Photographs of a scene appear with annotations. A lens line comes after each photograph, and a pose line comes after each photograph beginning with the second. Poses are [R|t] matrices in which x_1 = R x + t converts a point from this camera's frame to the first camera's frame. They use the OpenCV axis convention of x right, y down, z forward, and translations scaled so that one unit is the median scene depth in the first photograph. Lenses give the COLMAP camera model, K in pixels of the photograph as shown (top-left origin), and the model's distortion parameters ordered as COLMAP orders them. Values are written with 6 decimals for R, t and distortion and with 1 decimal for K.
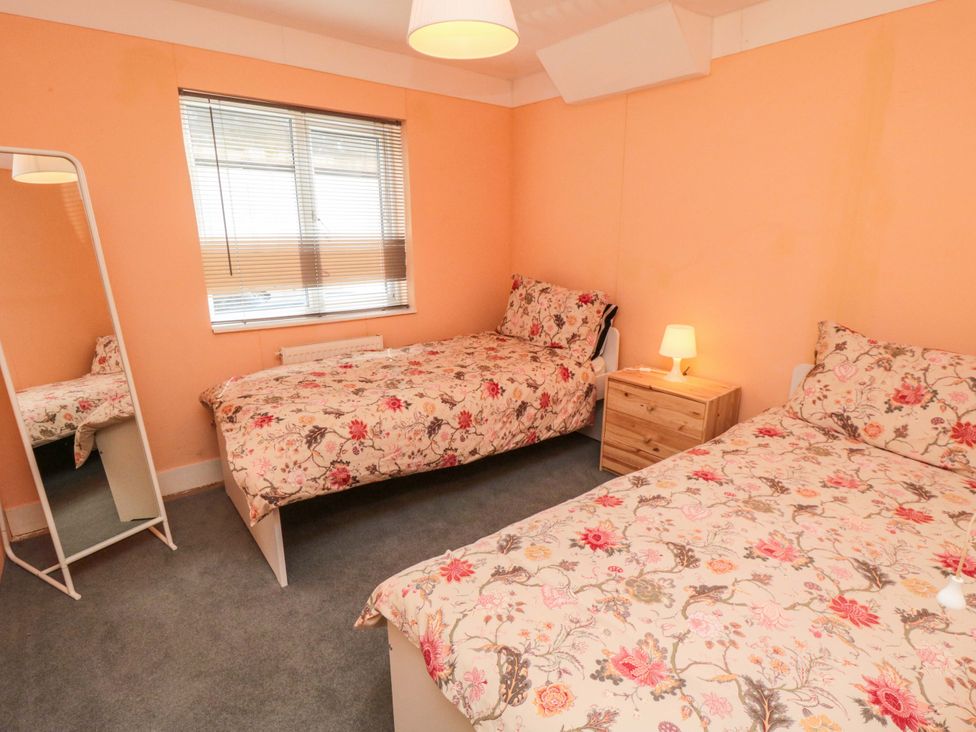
lens RADIAL K [[500.6, 0, 495.0], [0, 500.6, 358.6], [0, 0, 1]] dist [0.001779, -0.012626]
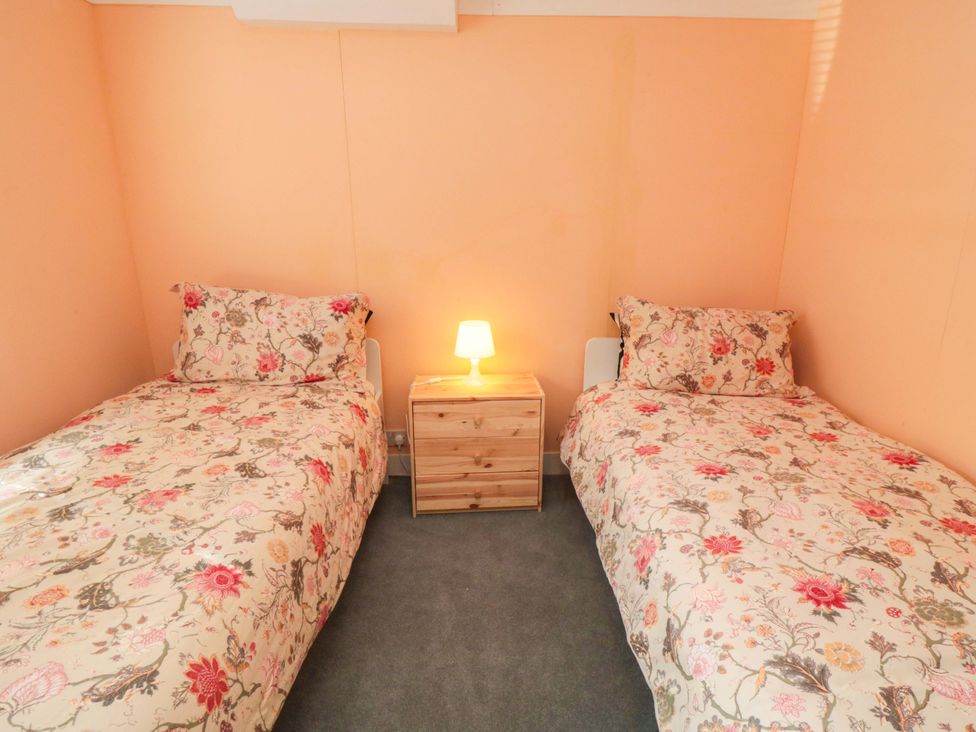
lens RADIAL K [[500.6, 0, 495.0], [0, 500.6, 358.6], [0, 0, 1]] dist [0.001779, -0.012626]
pose [[0.595941, -0.207266, 0.775819, -0.283018], [0.195293, 0.974519, 0.110336, -0.086213], [-0.778919, 0.085758, 0.621233, 0.395555]]
